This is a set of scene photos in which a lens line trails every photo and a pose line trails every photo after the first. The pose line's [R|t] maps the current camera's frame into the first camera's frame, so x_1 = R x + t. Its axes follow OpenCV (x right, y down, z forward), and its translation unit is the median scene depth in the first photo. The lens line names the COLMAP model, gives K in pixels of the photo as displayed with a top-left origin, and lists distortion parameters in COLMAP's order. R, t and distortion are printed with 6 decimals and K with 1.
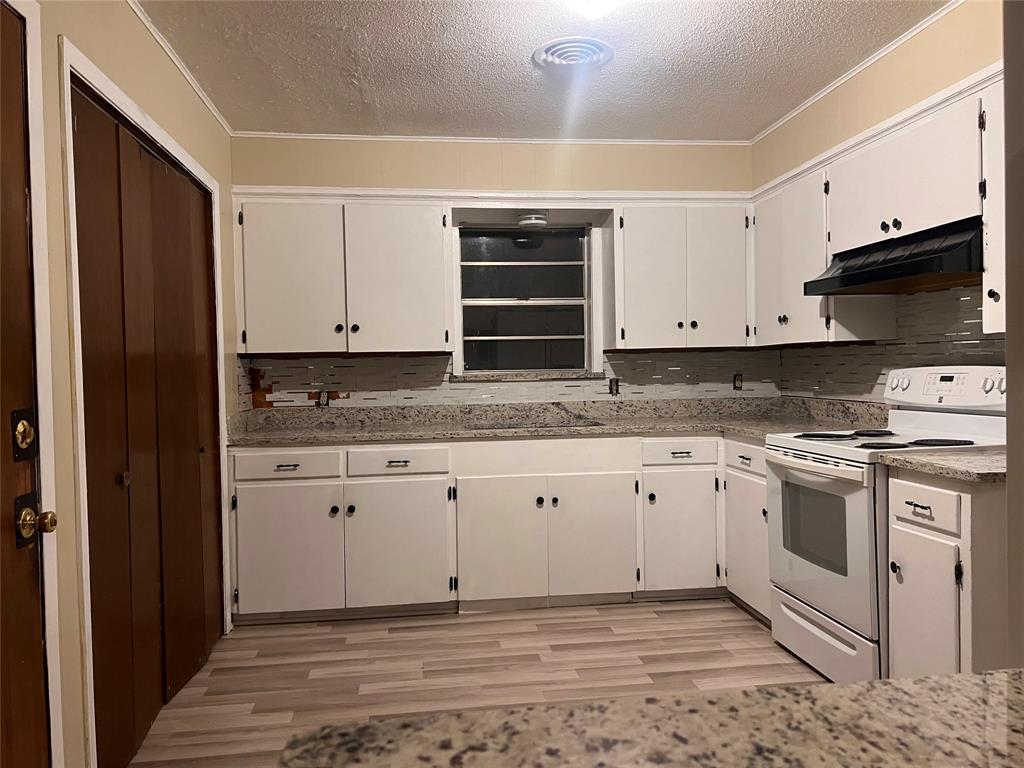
lens RADIAL K [[776.6, 0, 513.5], [0, 776.6, 381.1], [0, 0, 1]] dist [0.057130, -0.062718]
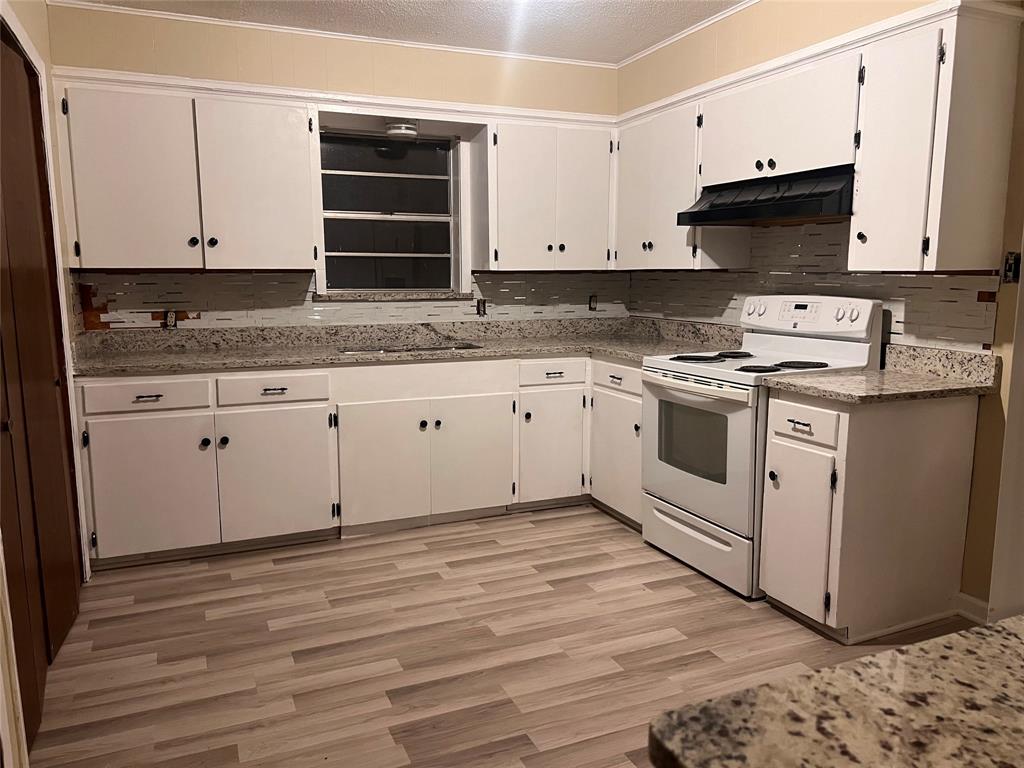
lens RADIAL K [[776.6, 0, 515.1], [0, 776.6, 388.8], [0, 0, 1]] dist [0.057130, -0.062718]
pose [[0.961154, -0.024706, 0.274905, -0.131165], [-0.011529, 0.991523, 0.129416, -0.022881], [-0.275772, -0.127558, 0.952722, 0.020140]]
